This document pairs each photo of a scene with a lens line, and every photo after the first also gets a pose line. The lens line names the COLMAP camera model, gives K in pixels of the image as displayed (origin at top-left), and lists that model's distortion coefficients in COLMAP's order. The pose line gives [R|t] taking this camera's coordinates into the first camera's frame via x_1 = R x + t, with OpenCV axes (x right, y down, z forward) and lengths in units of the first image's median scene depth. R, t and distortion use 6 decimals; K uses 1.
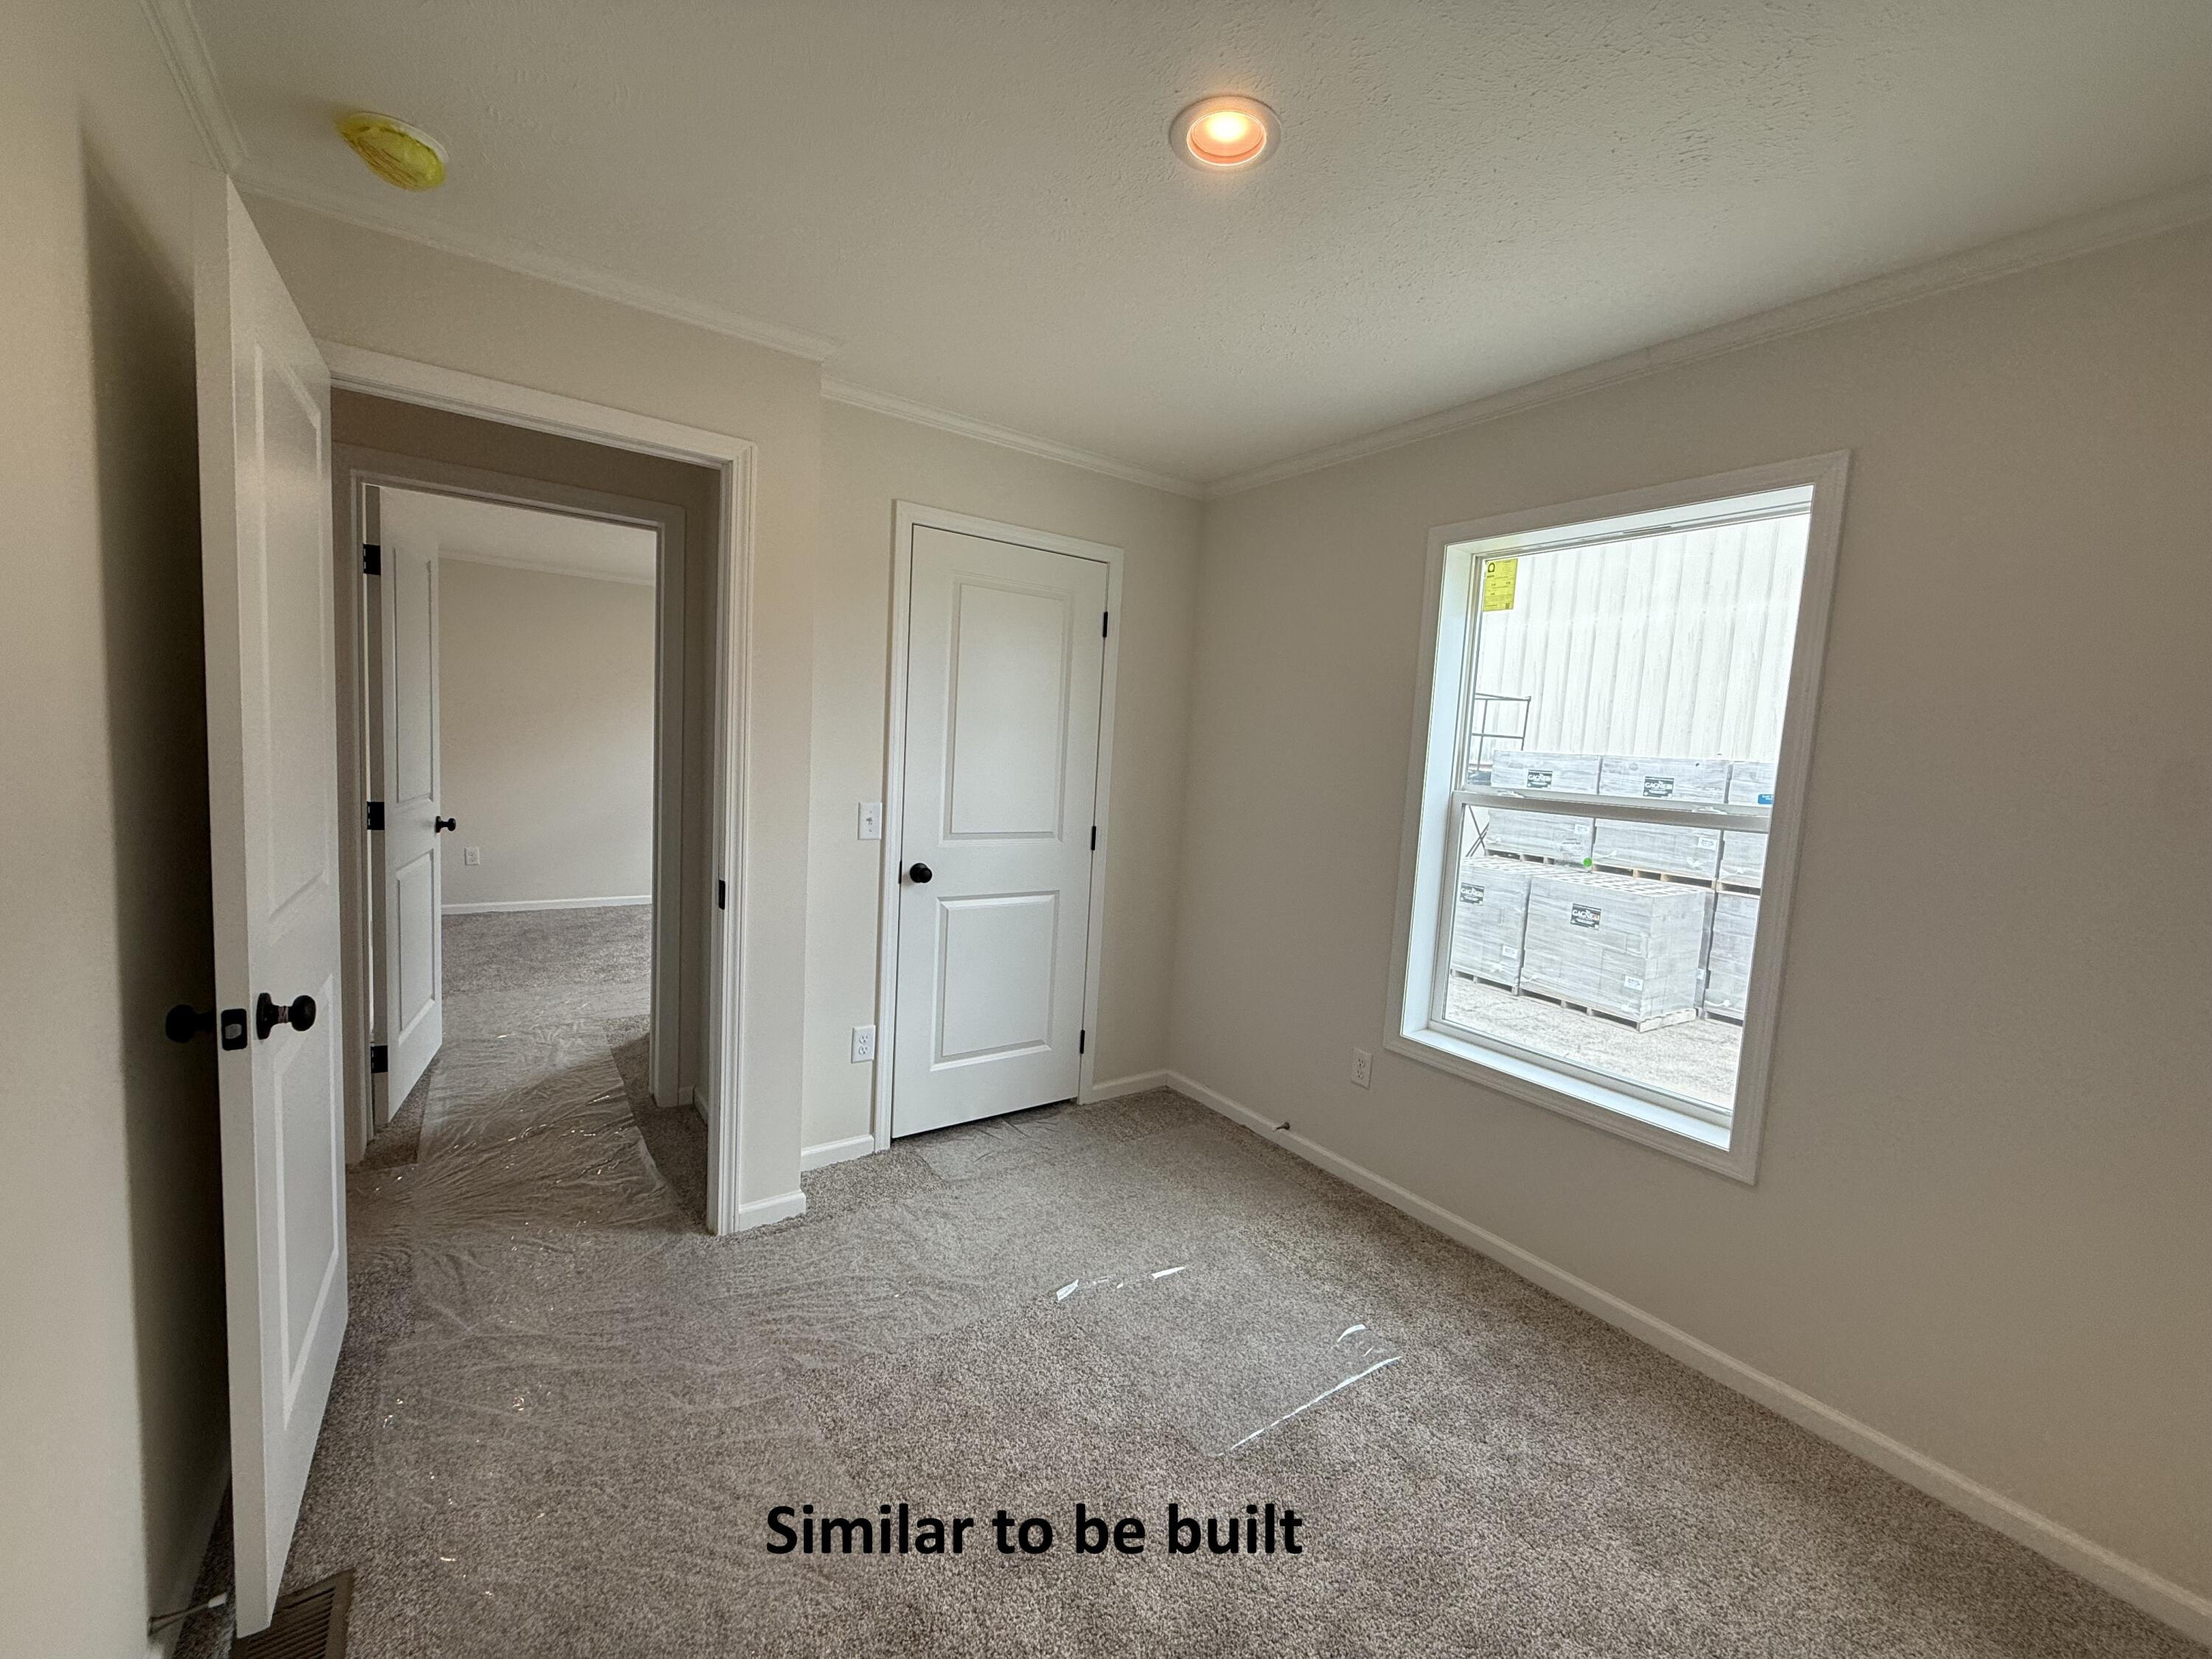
lens RADIAL K [[879.8, 0, 1103.4], [0, 879.8, 824.9], [0, 0, 1]] dist [-0.000143, -0.000246]
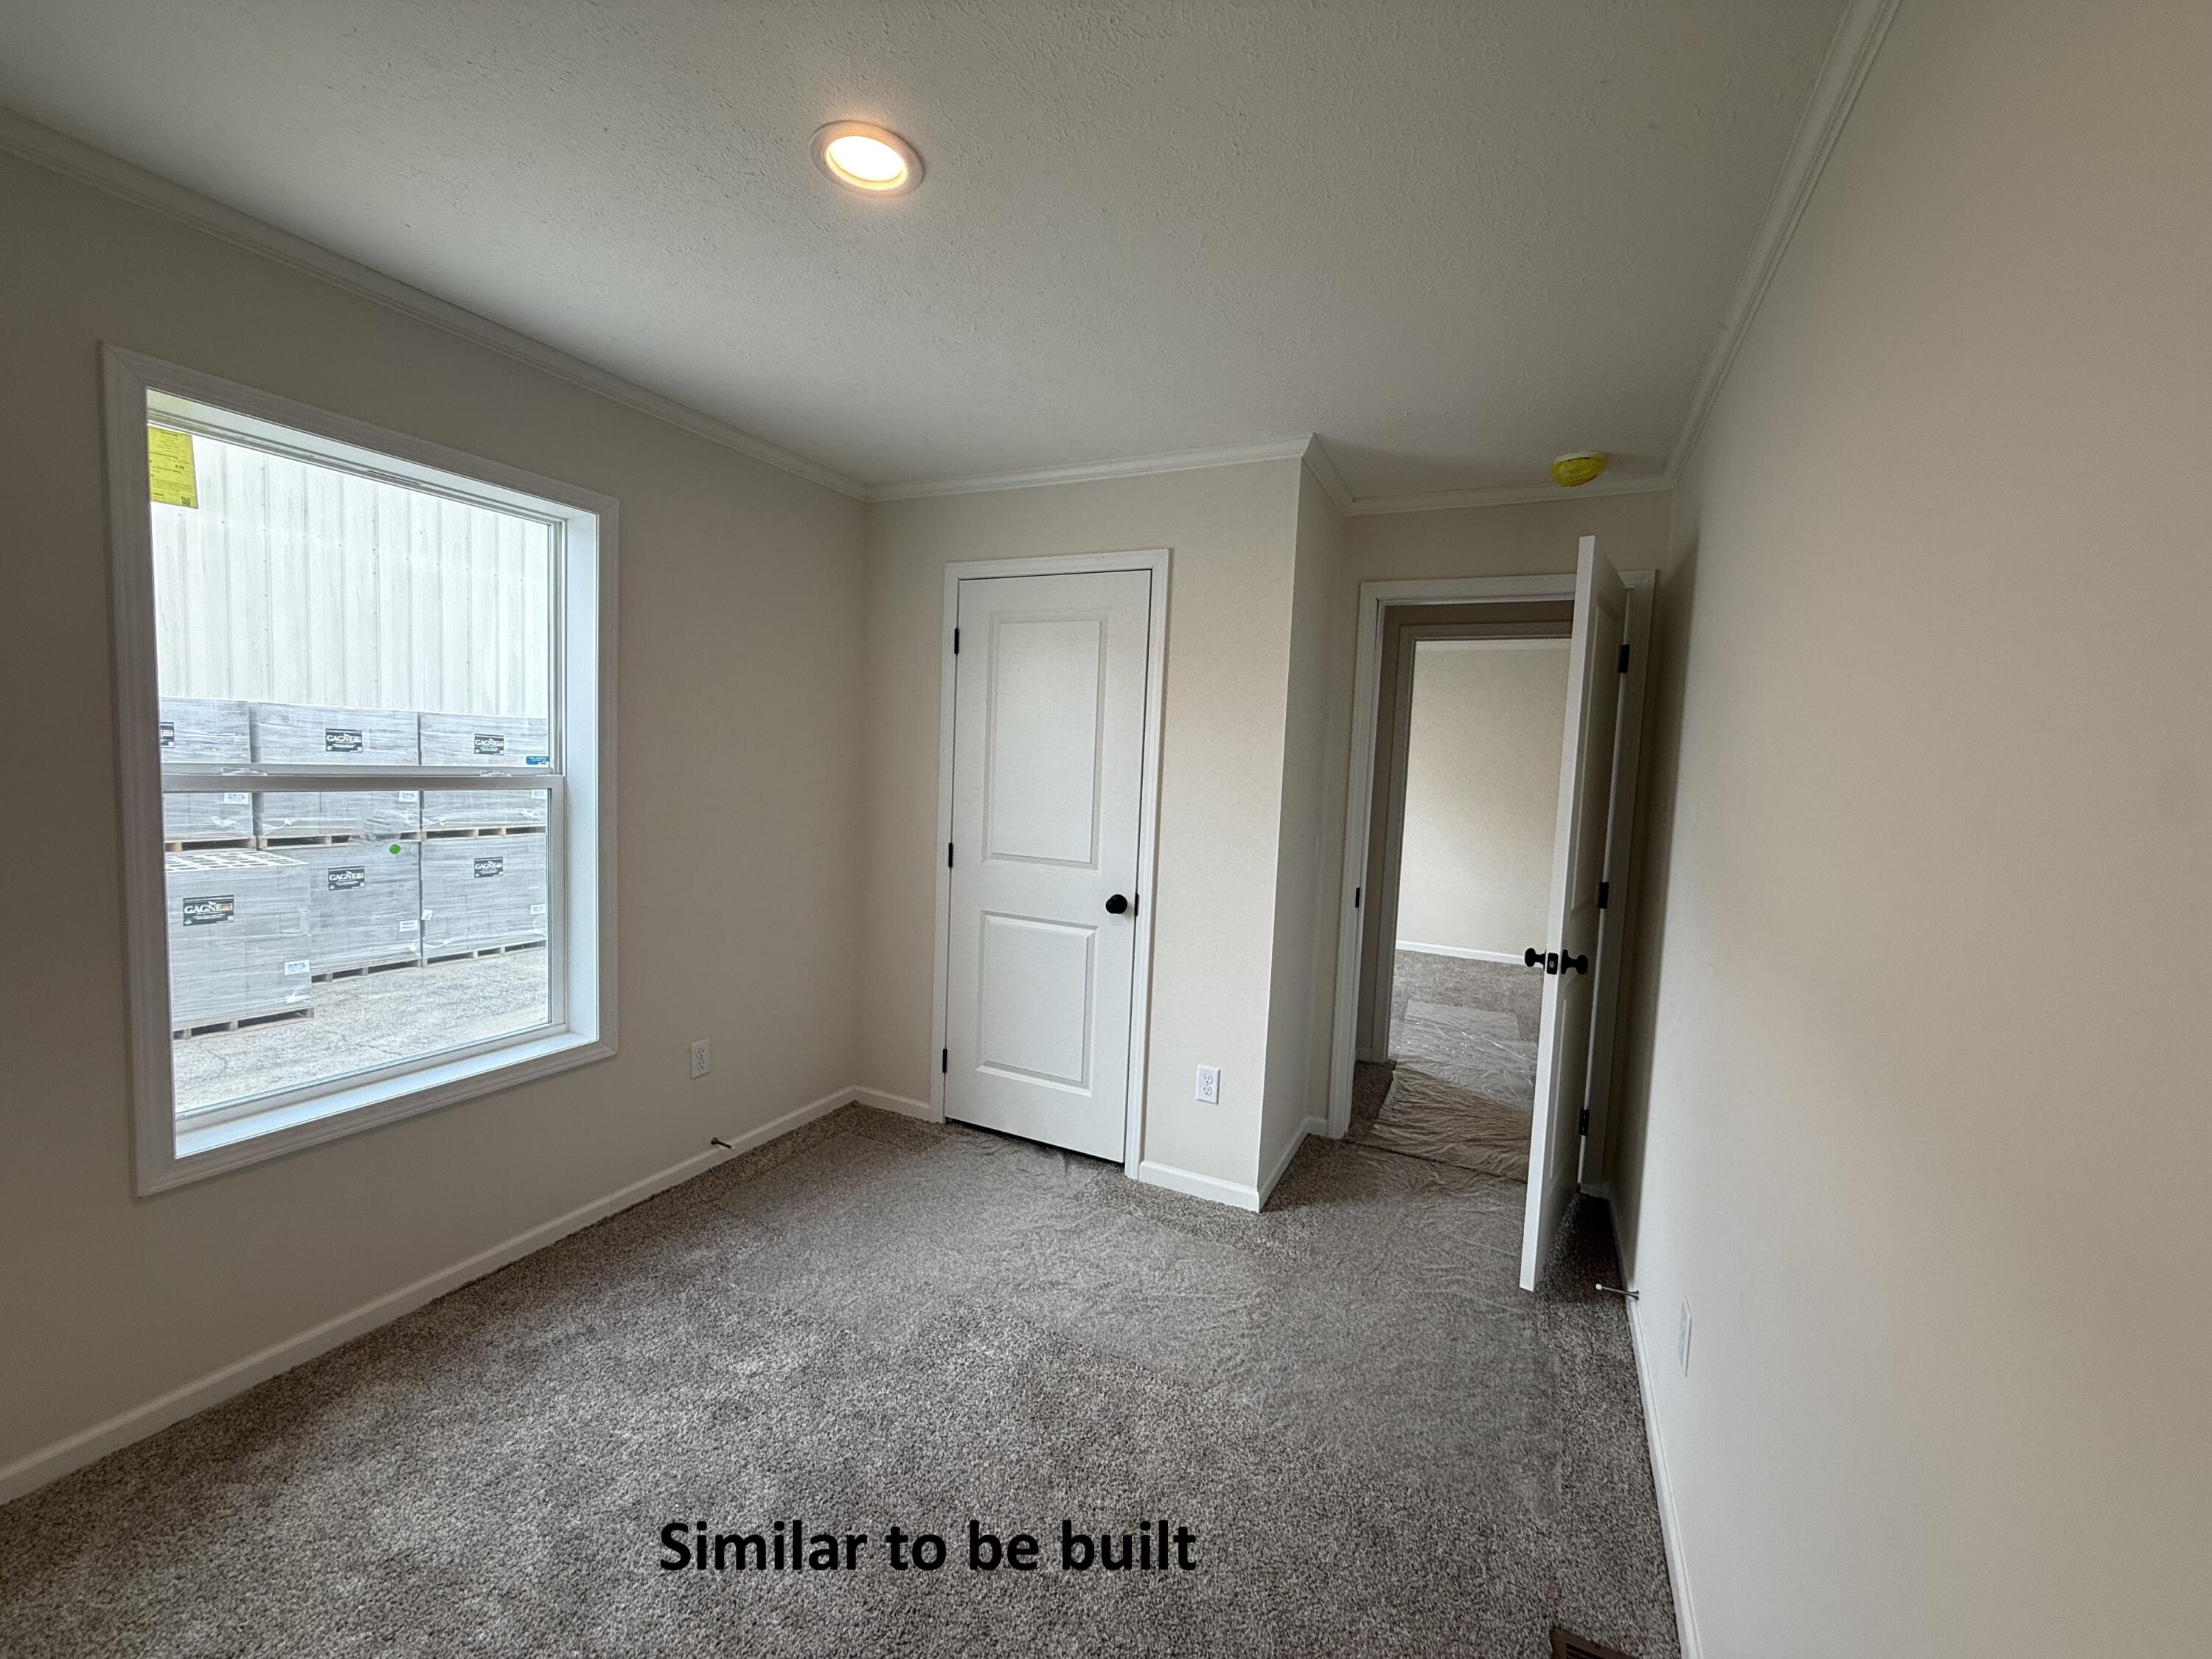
lens RADIAL K [[879.8, 0, 1106.1], [0, 879.8, 822.8], [0, 0, 1]] dist [-0.000143, -0.000246]
pose [[-0.464608, -0.146732, 0.873275, -0.531262], [0.008960, 0.985346, 0.170330, -0.106173], [-0.885471, 0.086961, -0.456485, 0.721578]]
